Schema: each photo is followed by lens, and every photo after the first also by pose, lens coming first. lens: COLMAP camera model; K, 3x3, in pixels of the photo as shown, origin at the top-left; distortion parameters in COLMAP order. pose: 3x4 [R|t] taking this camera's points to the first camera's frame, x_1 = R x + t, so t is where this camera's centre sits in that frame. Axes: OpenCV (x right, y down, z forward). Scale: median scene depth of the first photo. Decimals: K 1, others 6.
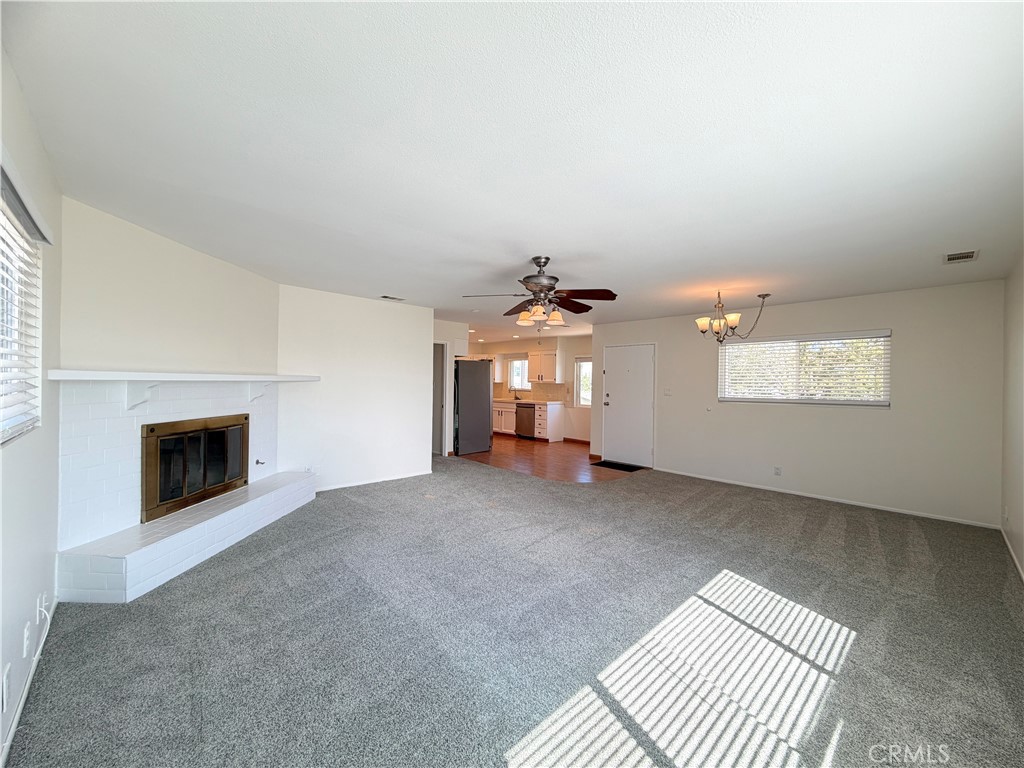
lens RADIAL K [[408.8, 0, 510.7], [0, 408.8, 381.2], [0, 0, 1]] dist [0.001256, -0.000304]
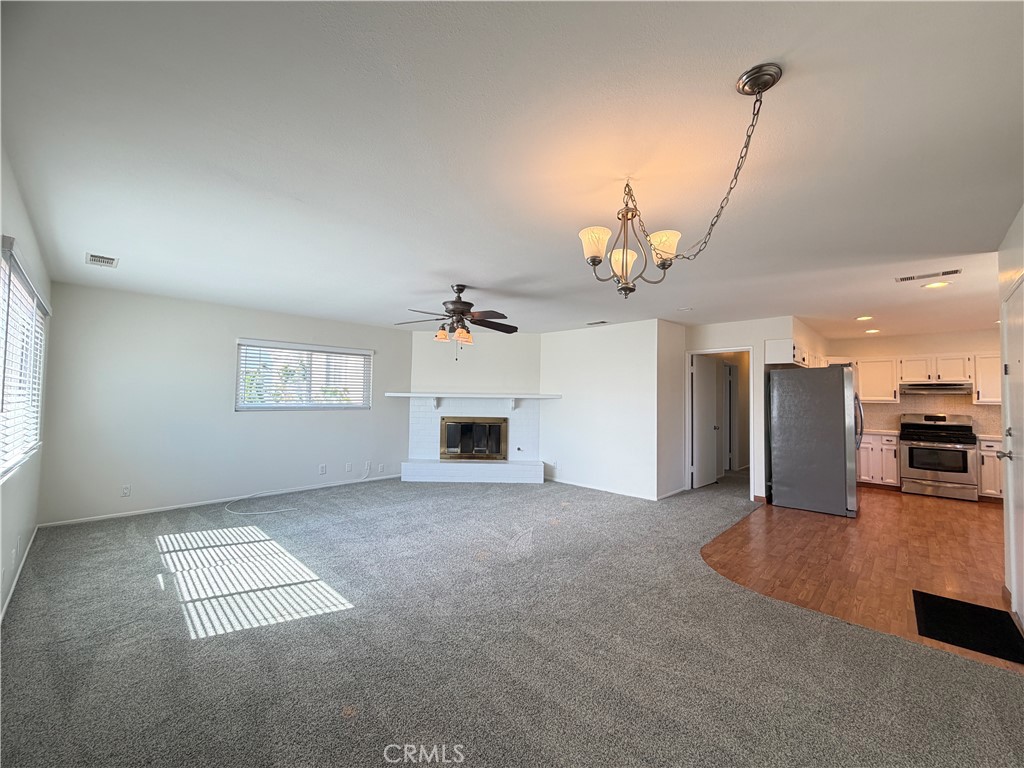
lens RADIAL K [[408.8, 0, 508.7], [0, 408.8, 383.9], [0, 0, 1]] dist [0.001256, -0.000304]
pose [[0.032448, -0.050539, -0.998195, 0.450730], [-0.011469, 0.998636, -0.050934, 0.011662], [0.999408, 0.013101, 0.031824, 0.412799]]
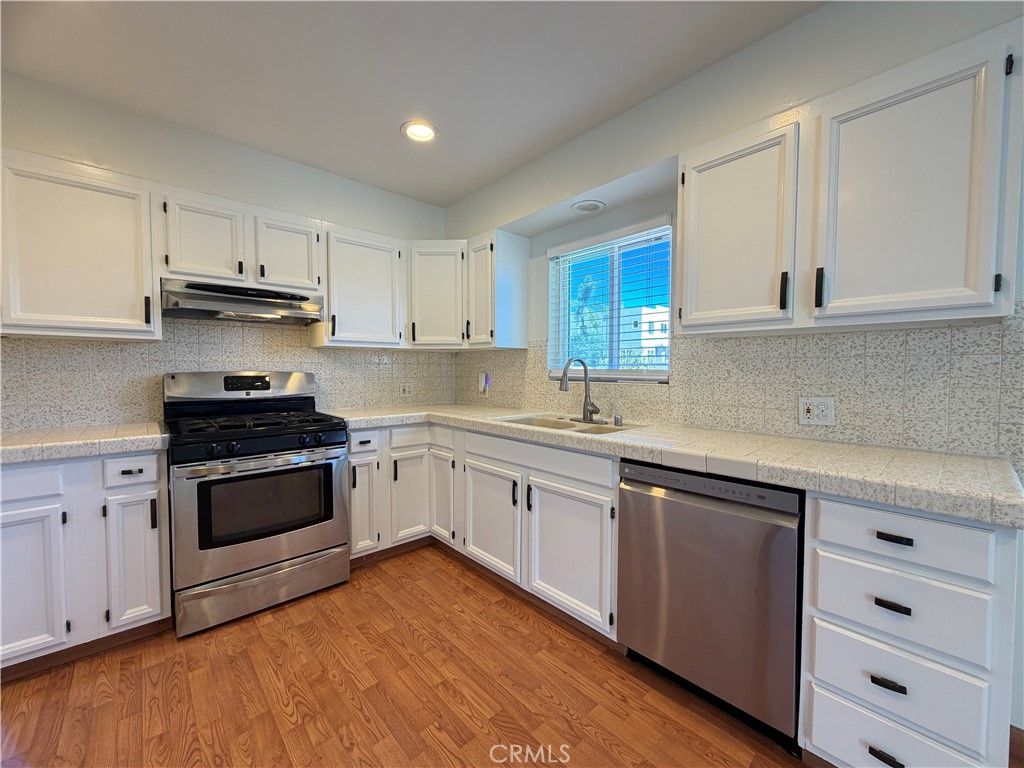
lens RADIAL K [[408.8, 0, 509.4], [0, 408.8, 384.1], [0, 0, 1]] dist [0.001256, -0.000304]
pose [[0.999648, -0.010041, -0.024552, -0.028330], [0.011065, 0.999058, 0.041970, 0.017840], [0.024108, -0.042227, 0.998817, 0.880223]]
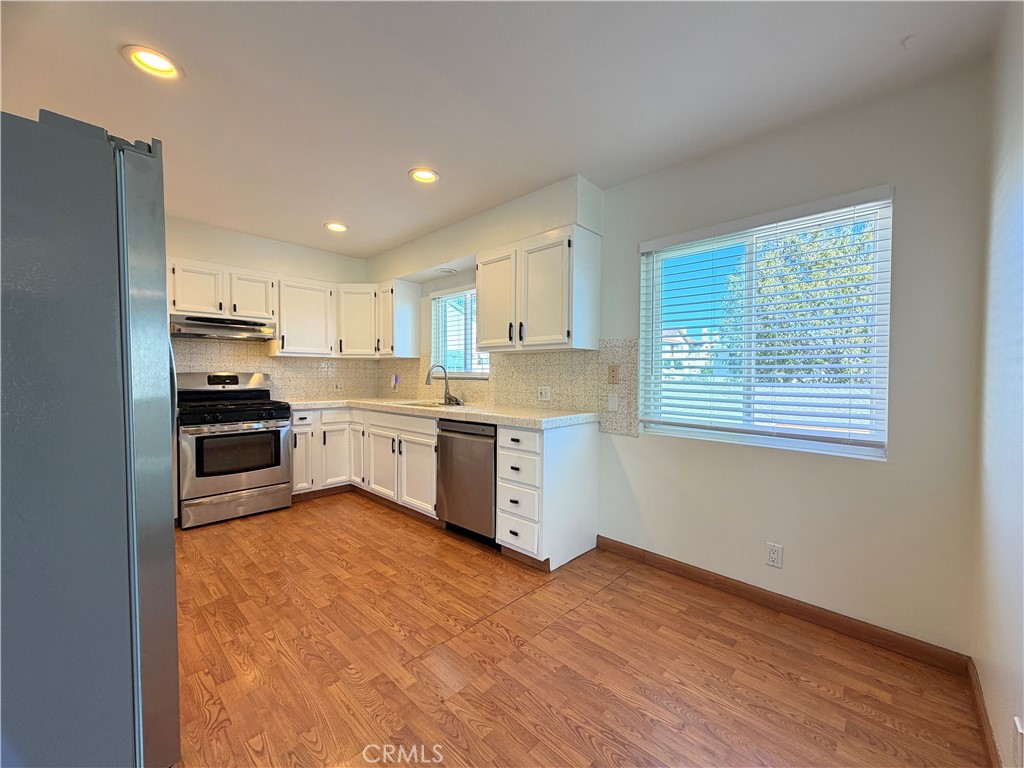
lens RADIAL K [[408.8, 0, 509.3], [0, 408.8, 384.9], [0, 0, 1]] dist [0.001256, -0.000304]
pose [[0.998723, -0.009044, 0.049711, 0.054346], [0.007533, 0.999506, 0.030503, 0.021042], [-0.049963, -0.030089, 0.998298, 0.728949]]
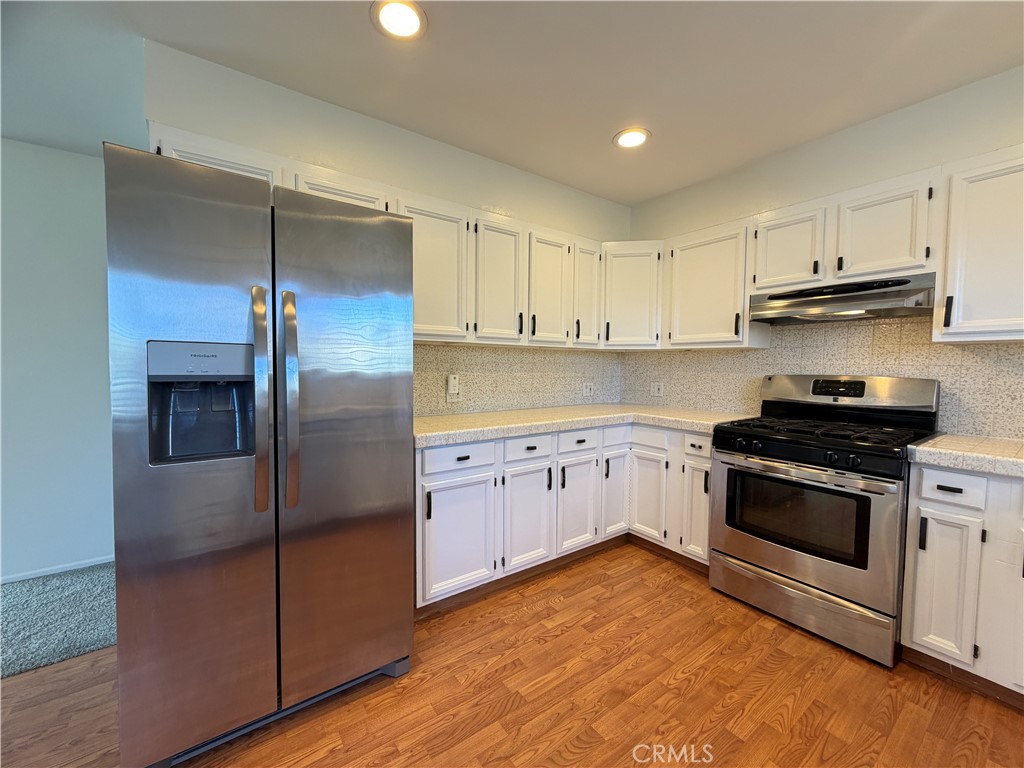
lens RADIAL K [[408.8, 0, 509.9], [0, 408.8, 384.6], [0, 0, 1]] dist [0.001256, -0.000304]
pose [[-0.131992, 0.035440, -0.990617, 0.060740], [-0.004512, 0.999329, 0.036353, 0.016446], [0.991241, 0.009268, -0.131743, 0.977041]]
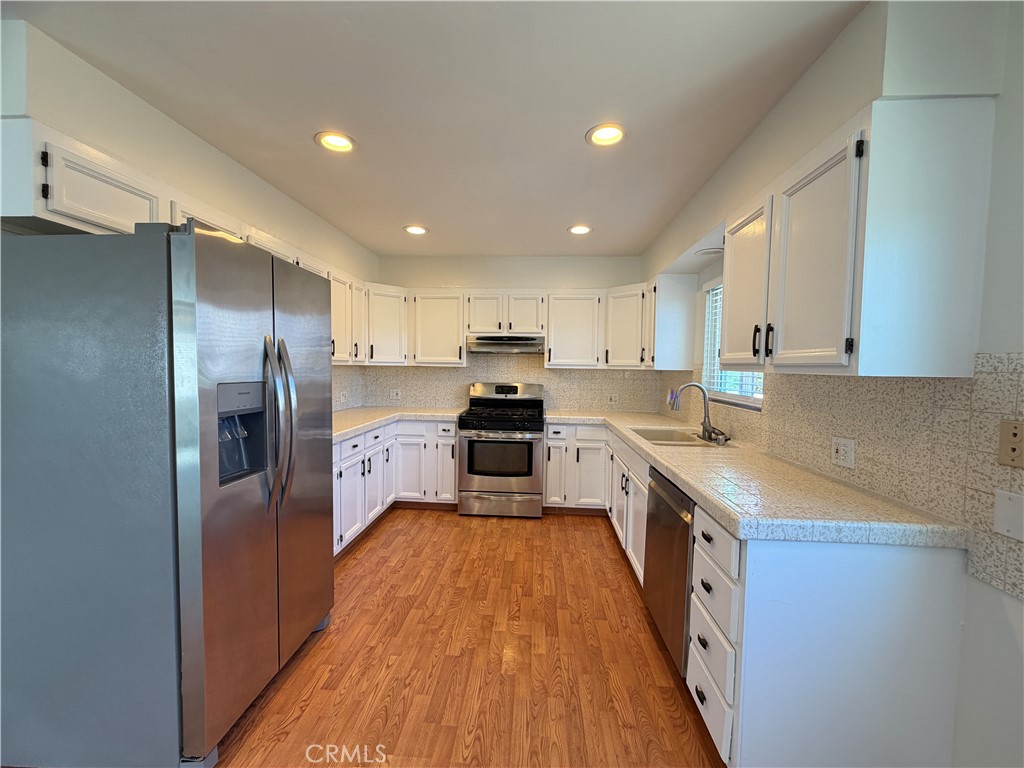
lens RADIAL K [[408.8, 0, 510.0], [0, 408.8, 384.3], [0, 0, 1]] dist [0.001256, -0.000304]
pose [[0.676406, 0.030472, -0.735899, 0.130410], [-0.002765, 0.999242, 0.038835, 0.002914], [0.736524, -0.024233, 0.675977, 0.836265]]
